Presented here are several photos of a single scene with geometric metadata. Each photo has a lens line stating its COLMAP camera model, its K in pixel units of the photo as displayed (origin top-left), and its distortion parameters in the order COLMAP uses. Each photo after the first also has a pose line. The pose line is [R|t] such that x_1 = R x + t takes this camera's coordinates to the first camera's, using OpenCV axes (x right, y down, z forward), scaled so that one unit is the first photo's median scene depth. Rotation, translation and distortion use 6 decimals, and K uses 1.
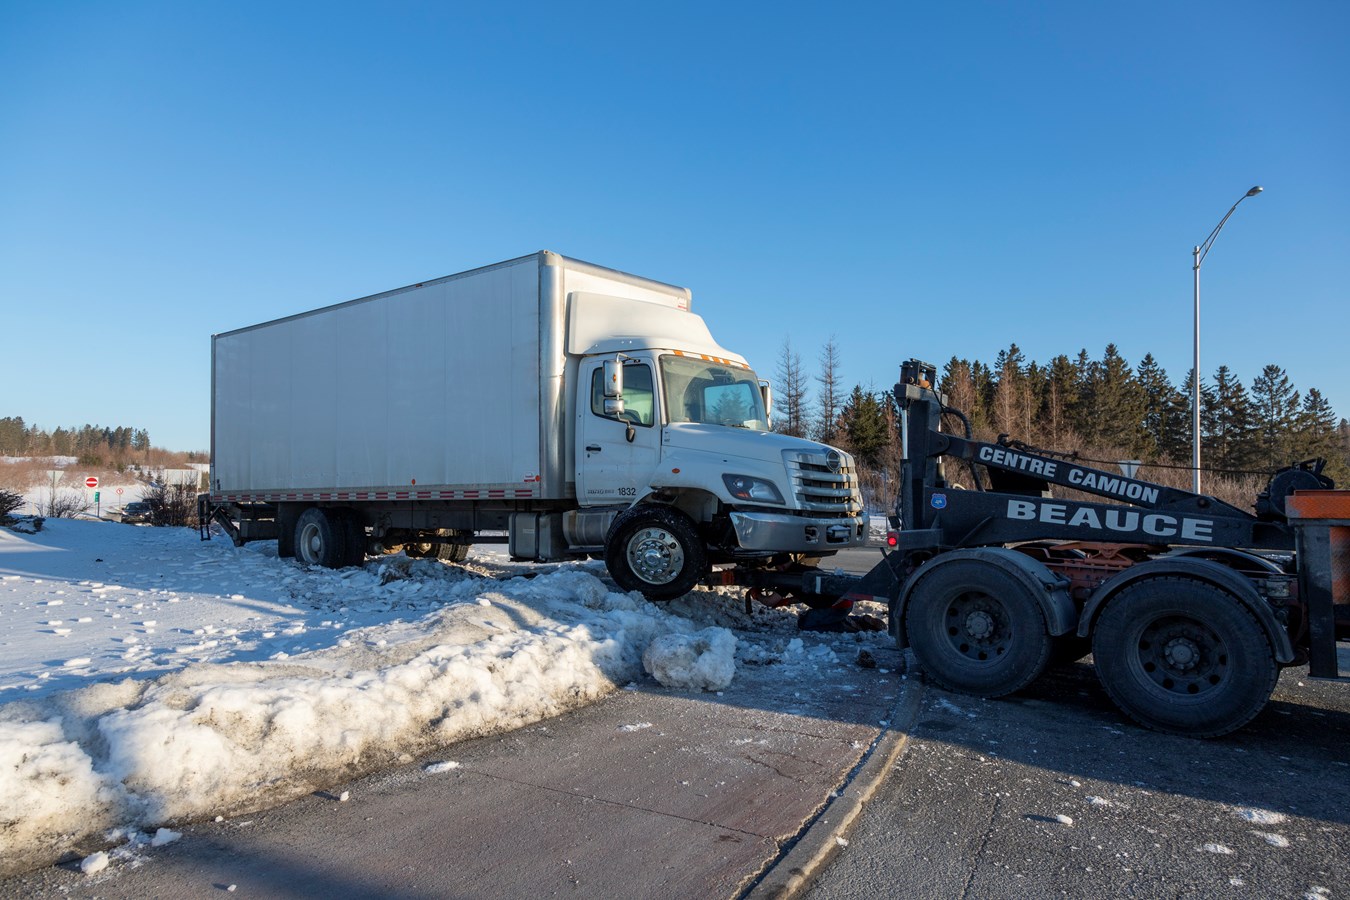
lens RADIAL K [[1101.8, 0, 675.0], [0, 1101.8, 450.0], [0, 0, 1]] dist [0.024905, 0.001842]
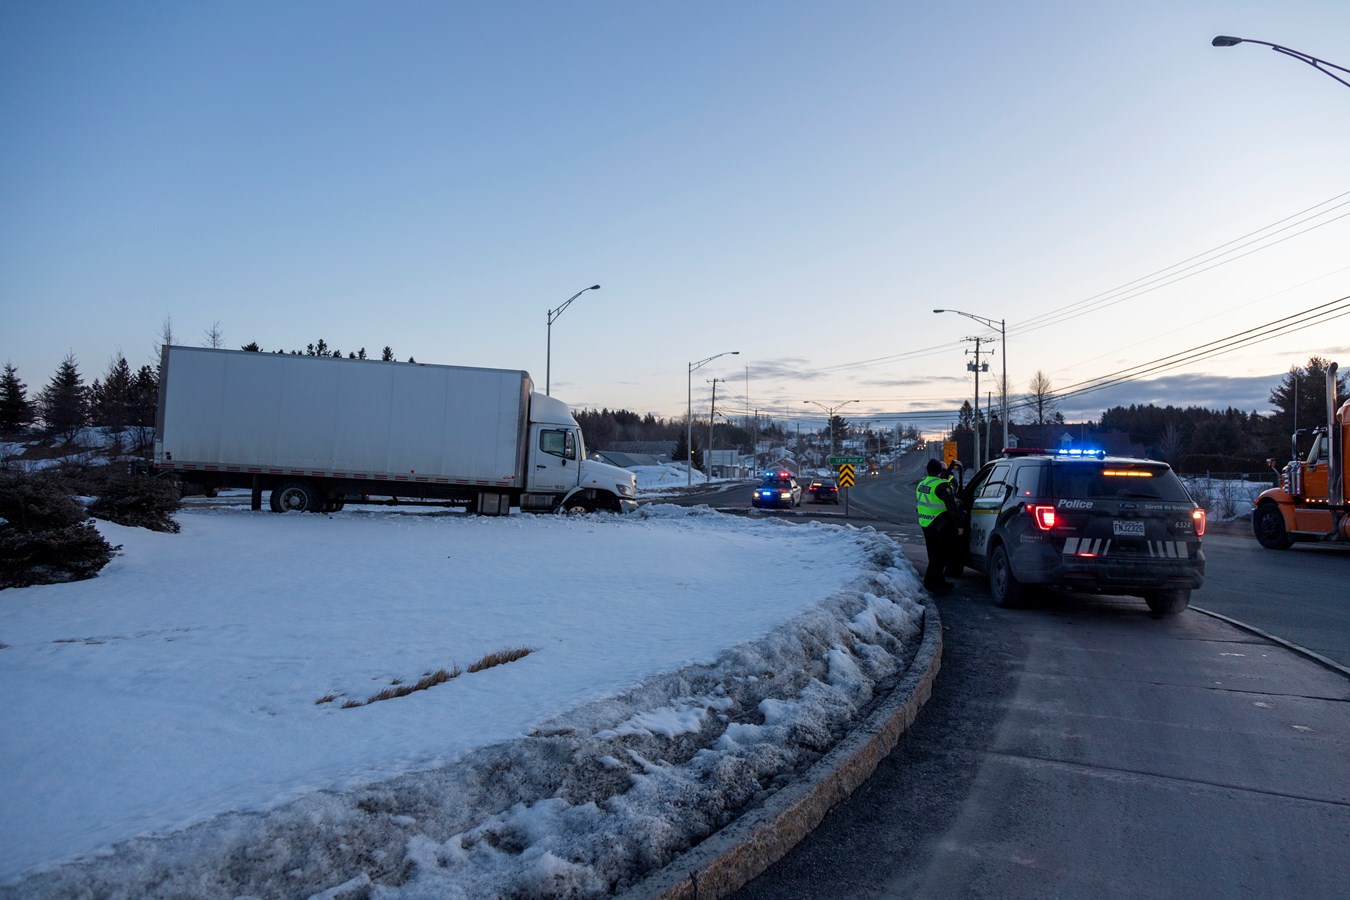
lens RADIAL K [[1101.8, 0, 675.0], [0, 1101.8, 450.0], [0, 0, 1]] dist [0.024905, 0.001842]
pose [[0.796714, 0.086494, 0.598135, -1.121951], [-0.091637, 0.995552, -0.021903, -0.009808], [-0.597368, -0.037360, 0.801096, -0.877856]]
